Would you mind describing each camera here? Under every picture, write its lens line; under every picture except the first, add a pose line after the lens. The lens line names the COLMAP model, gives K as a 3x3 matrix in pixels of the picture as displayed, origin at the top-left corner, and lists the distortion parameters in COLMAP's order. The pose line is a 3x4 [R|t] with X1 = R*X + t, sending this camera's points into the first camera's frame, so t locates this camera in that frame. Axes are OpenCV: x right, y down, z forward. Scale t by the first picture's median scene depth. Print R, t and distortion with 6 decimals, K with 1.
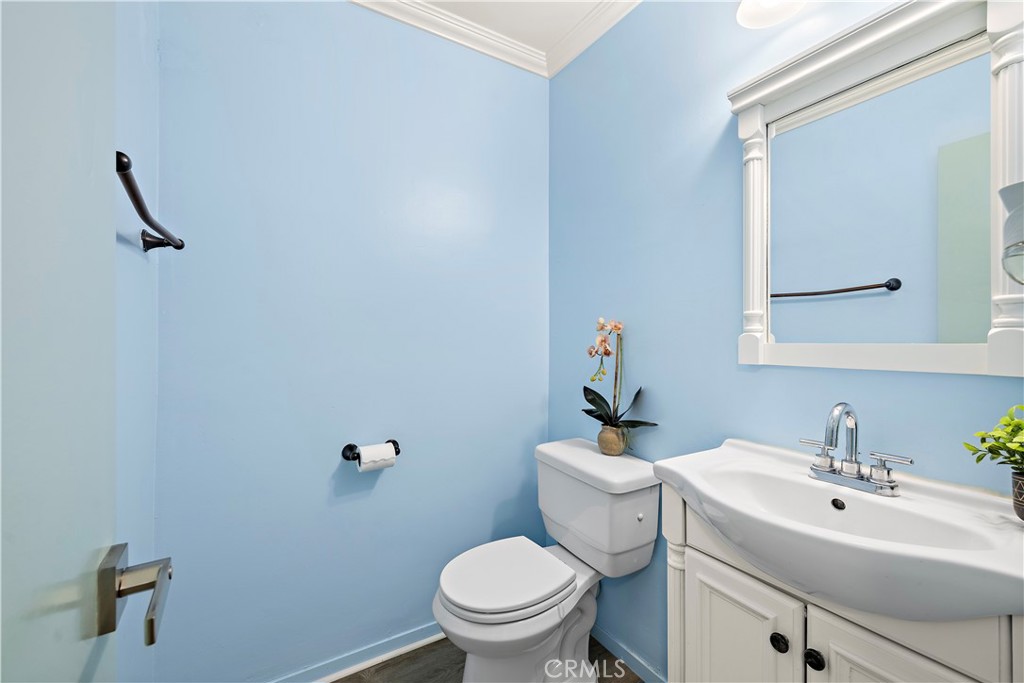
lens RADIAL K [[432.1, 0, 511.4], [0, 432.1, 343.0], [0, 0, 1]] dist [-0.001689, -0.000288]
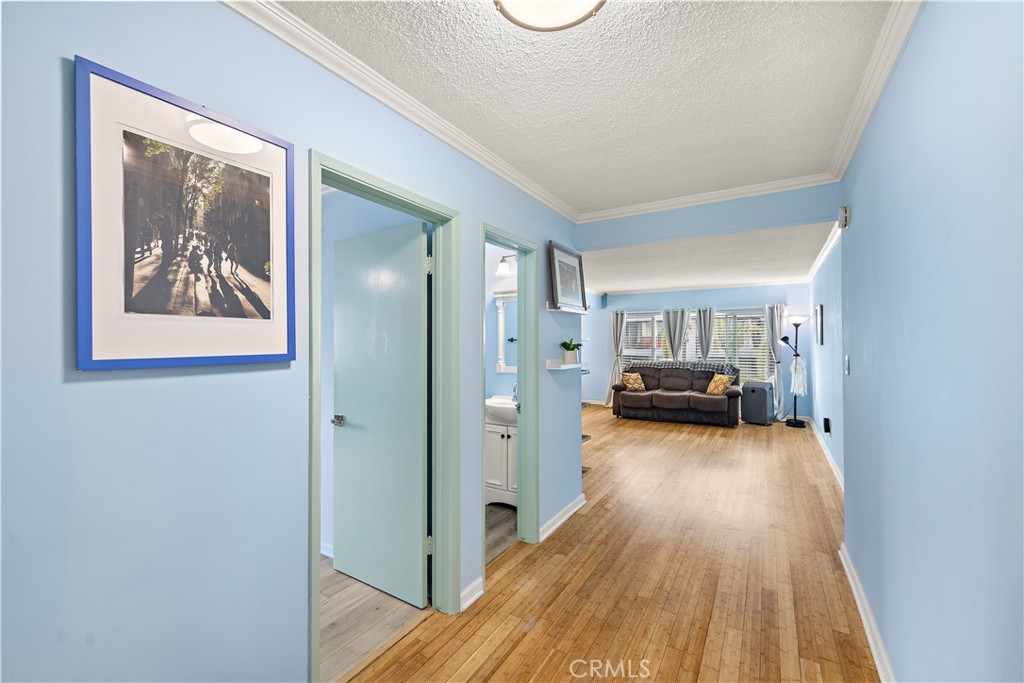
lens RADIAL K [[432.1, 0, 511.5], [0, 432.1, 339.0], [0, 0, 1]] dist [-0.001689, -0.000288]
pose [[0.885864, -0.003839, 0.463928, -0.944100], [0.002782, 0.999992, 0.002963, -0.227363], [-0.463936, -0.001334, 0.885868, -2.069519]]
